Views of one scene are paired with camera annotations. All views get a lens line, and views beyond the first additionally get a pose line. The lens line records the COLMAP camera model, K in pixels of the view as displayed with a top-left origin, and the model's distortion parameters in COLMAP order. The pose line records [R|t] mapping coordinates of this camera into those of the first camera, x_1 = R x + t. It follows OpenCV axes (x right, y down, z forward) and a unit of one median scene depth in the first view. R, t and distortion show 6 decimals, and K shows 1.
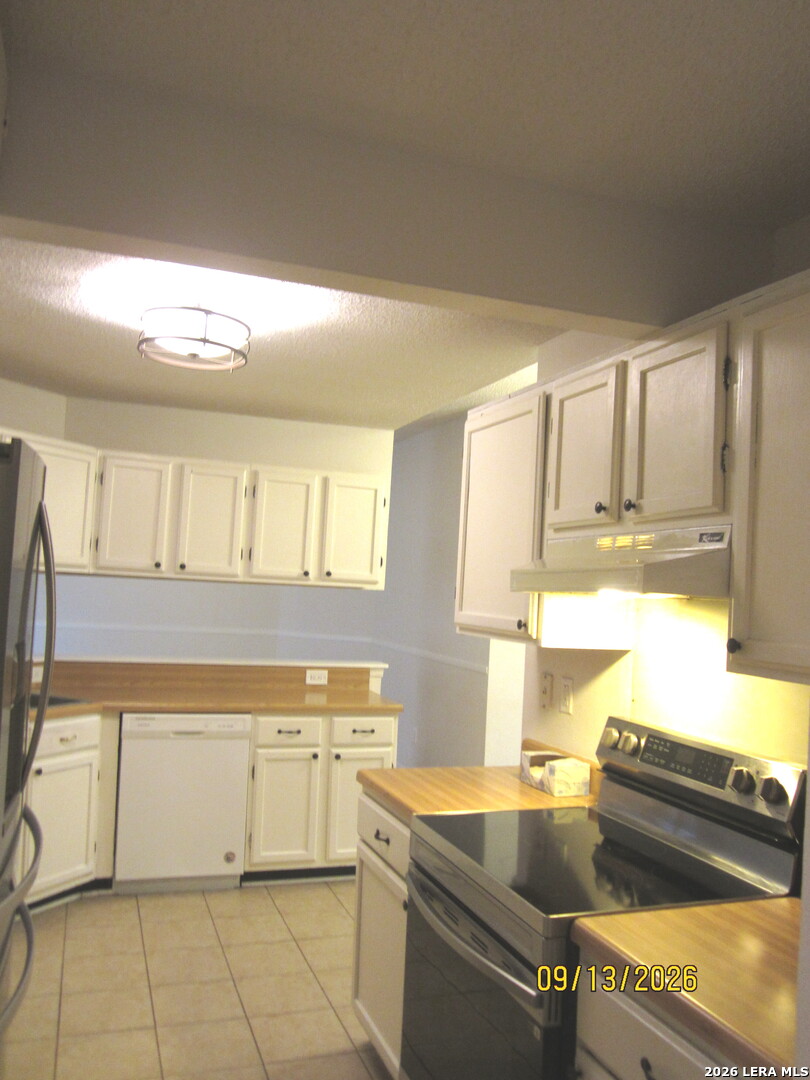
lens RADIAL K [[879.3, 0, 418.0], [0, 879.3, 539.0], [0, 0, 1]] dist [-0.072015, 0.022289]
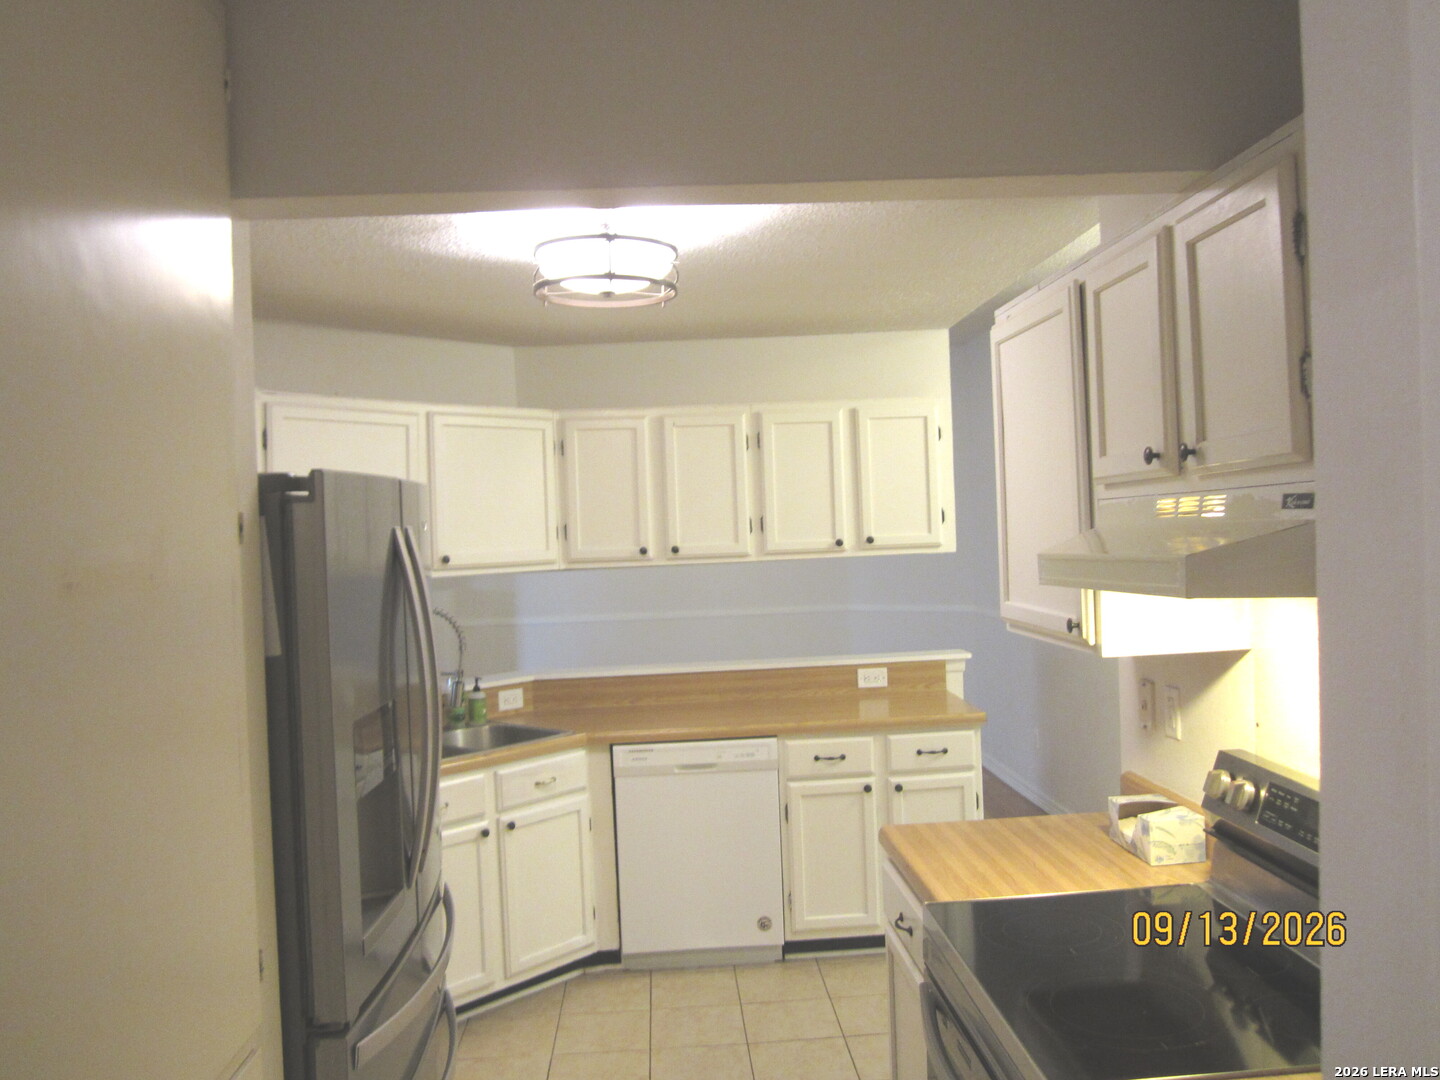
lens RADIAL K [[1172.4, 0, 716.1], [0, 1172.4, 541.1], [0, 0, 1]] dist [-0.072015, 0.022289]
pose [[0.948661, -0.084869, -0.304696, 0.096638], [0.105552, 0.993052, 0.052031, -0.031477], [0.298163, -0.081521, 0.951027, 0.038561]]
